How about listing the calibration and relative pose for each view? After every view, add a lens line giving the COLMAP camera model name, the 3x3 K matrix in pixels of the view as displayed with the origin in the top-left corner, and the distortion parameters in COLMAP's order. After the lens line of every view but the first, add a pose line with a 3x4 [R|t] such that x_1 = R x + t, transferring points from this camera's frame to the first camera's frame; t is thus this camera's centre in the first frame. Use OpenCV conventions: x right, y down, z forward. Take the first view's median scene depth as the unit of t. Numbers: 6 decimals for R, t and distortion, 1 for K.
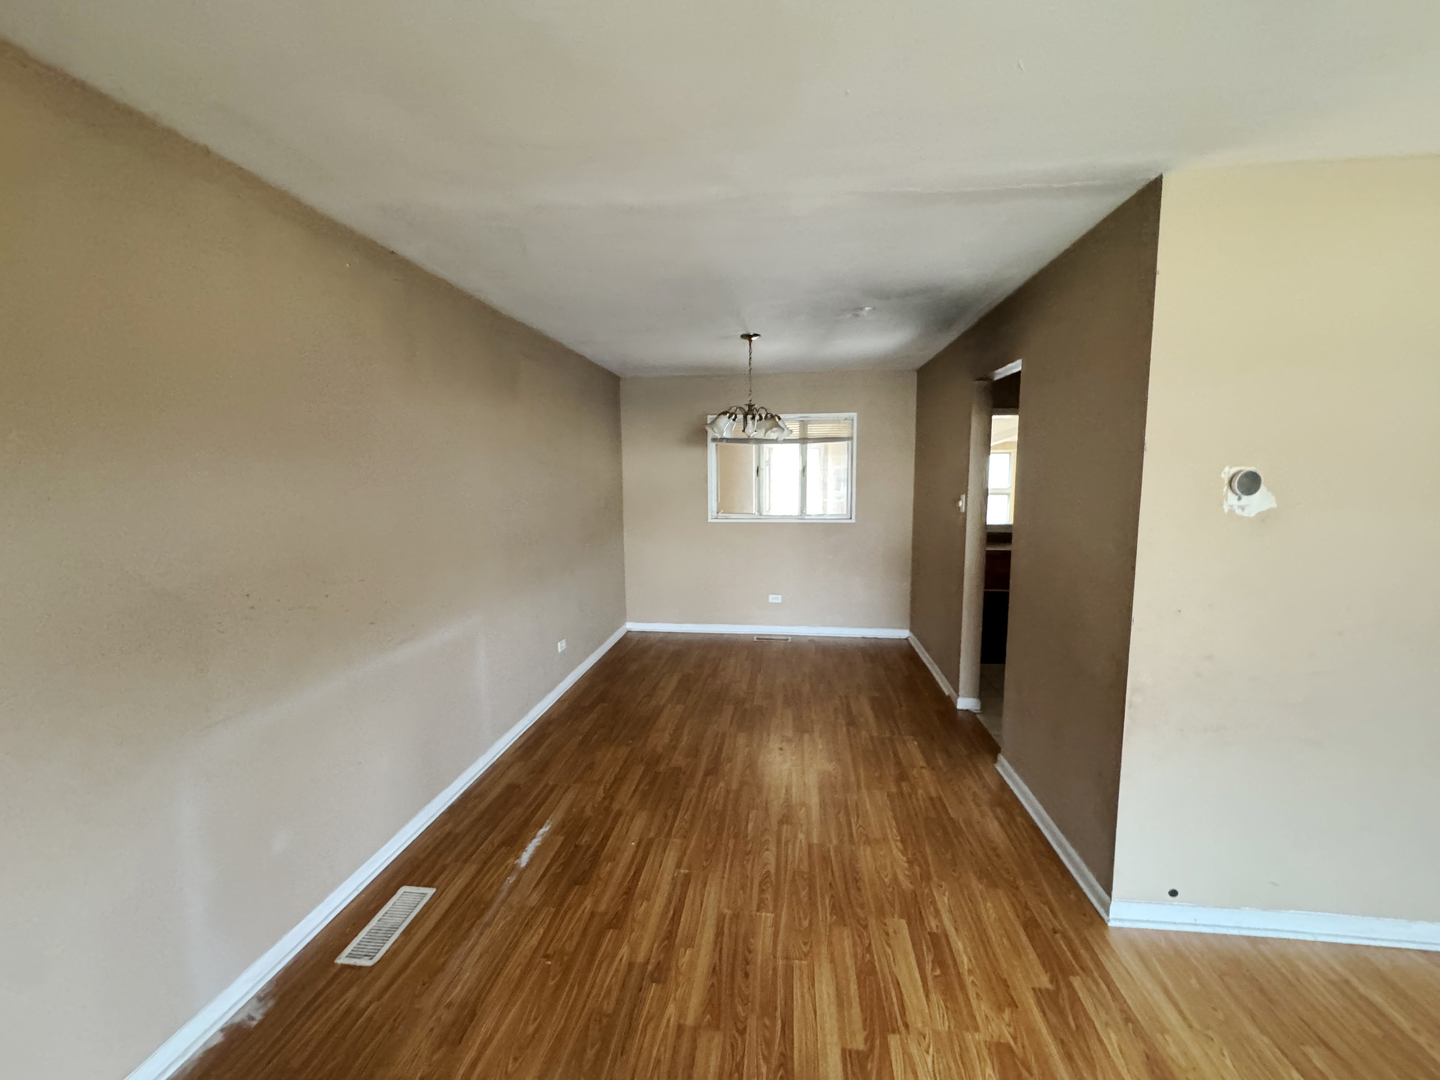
lens RADIAL K [[573.1, 0, 720.0], [0, 573.1, 540.0], [0, 0, 1]] dist [-0.000460, -0.000226]
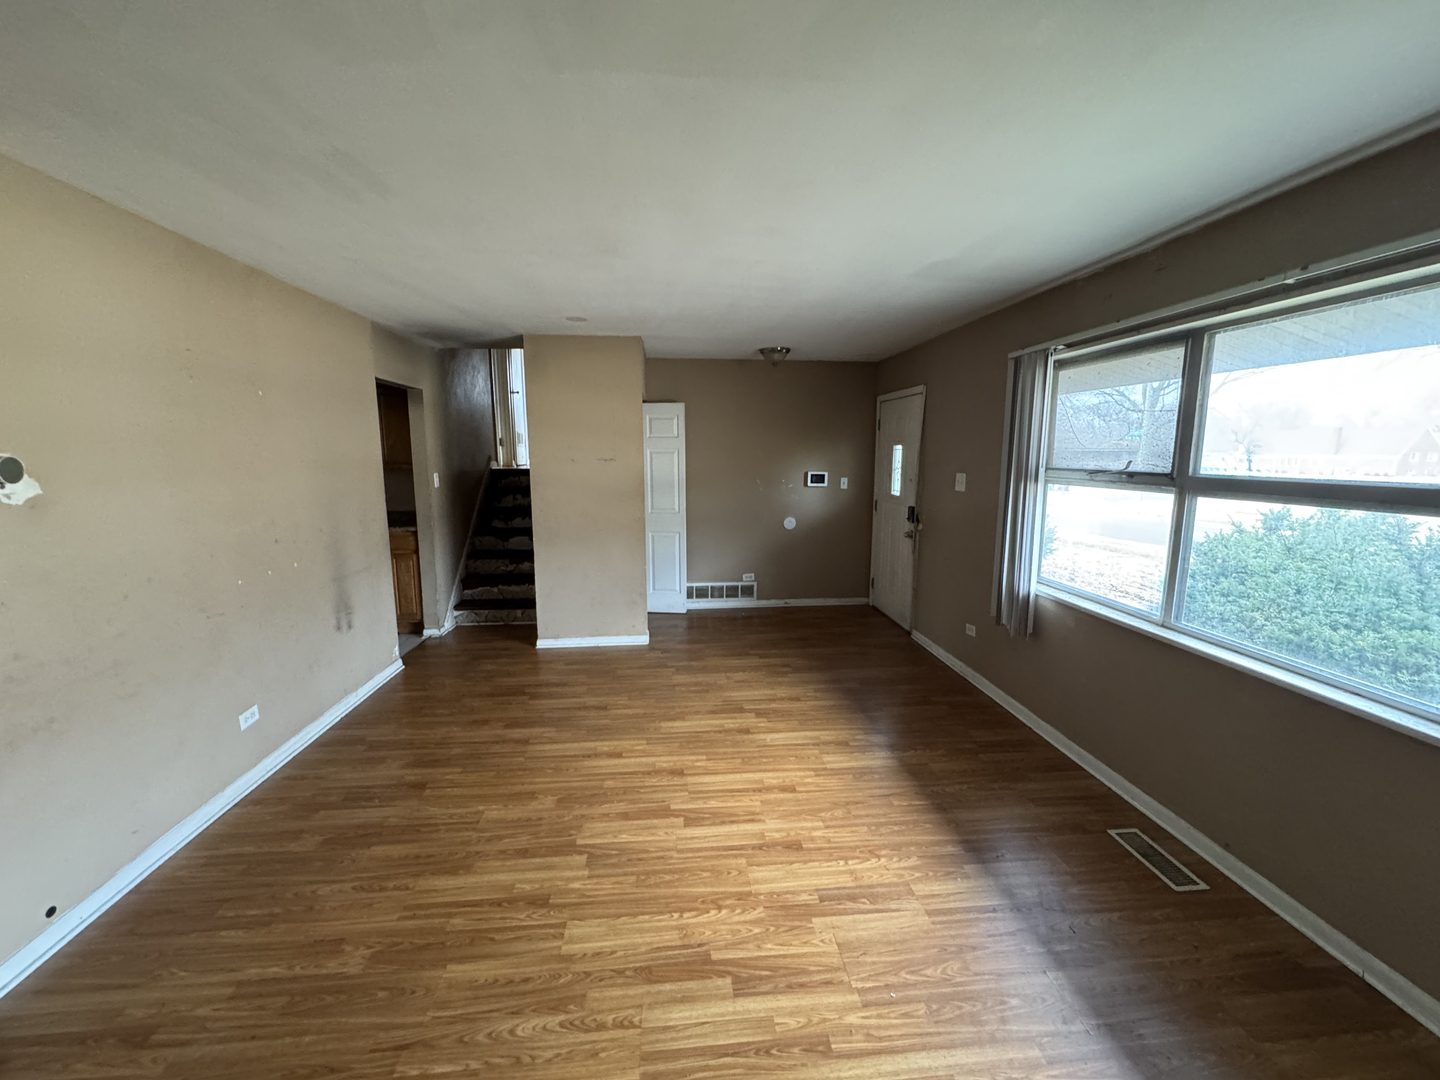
lens RADIAL K [[573.1, 0, 720.0], [0, 573.1, 540.0], [0, 0, 1]] dist [-0.000460, -0.000226]
pose [[-0.216679, -0.141657, 0.965911, -0.291150], [0.120658, 0.977944, 0.170489, -0.003666], [-0.968758, 0.153486, -0.194808, 0.035930]]
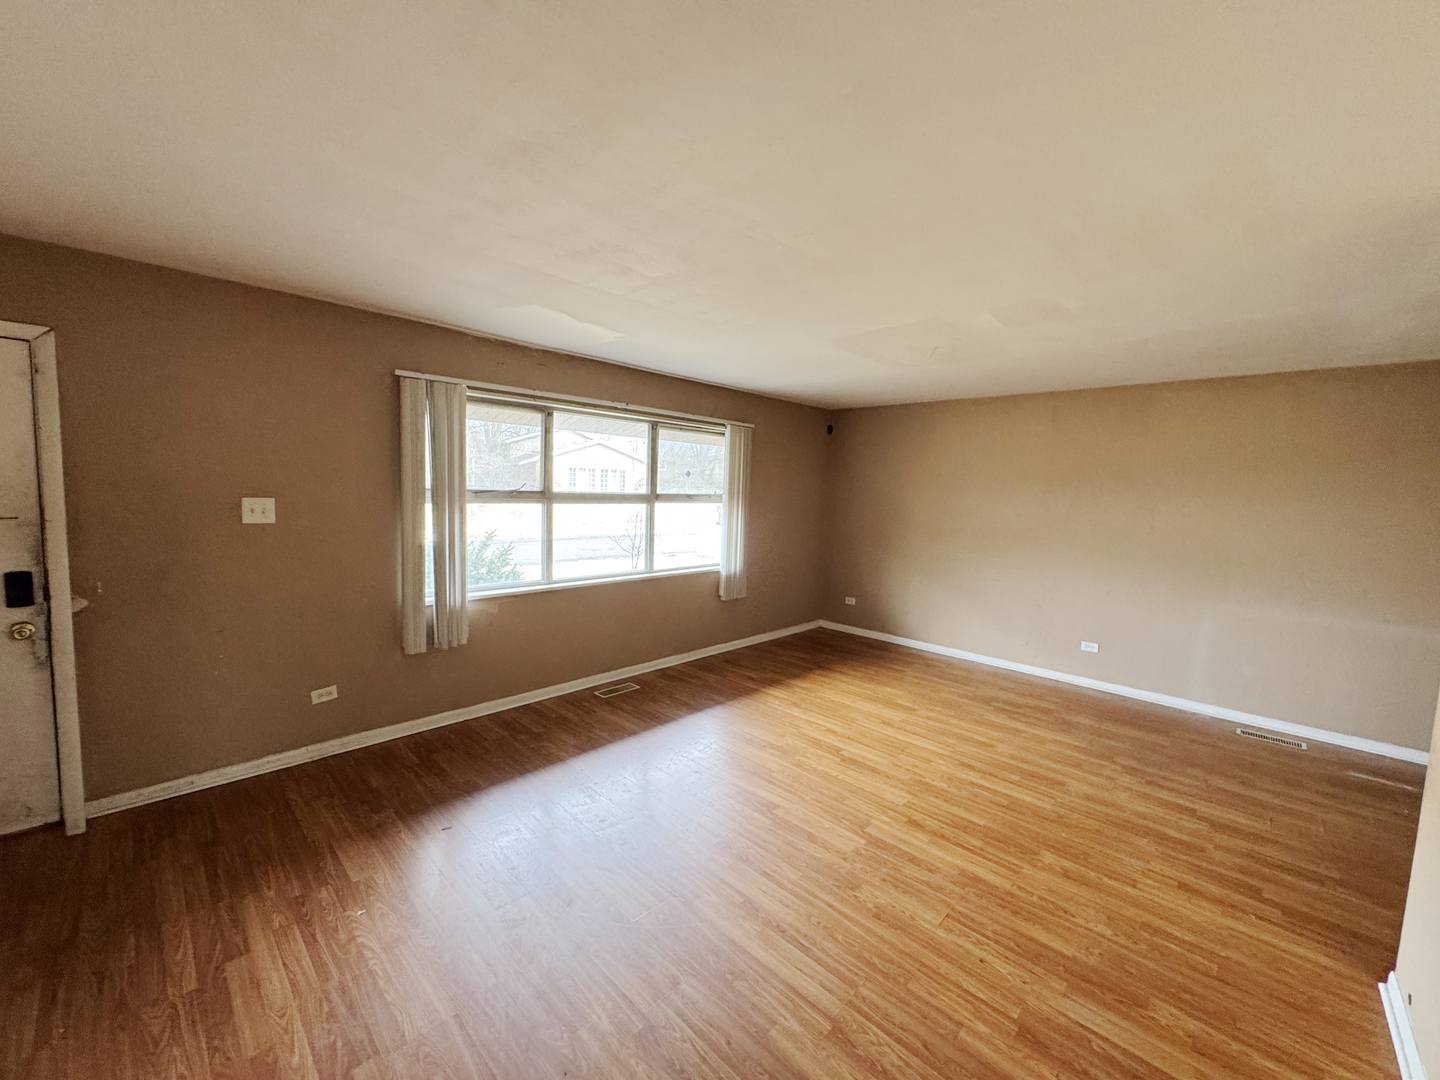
lens RADIAL K [[573.1, 0, 720.0], [0, 573.1, 540.0], [0, 0, 1]] dist [-0.000460, -0.000226]
pose [[-0.601956, 0.062719, -0.796063, 2.257002], [-0.126086, 0.976939, 0.172312, -0.083754], [0.788512, 0.204097, -0.580166, 0.593321]]
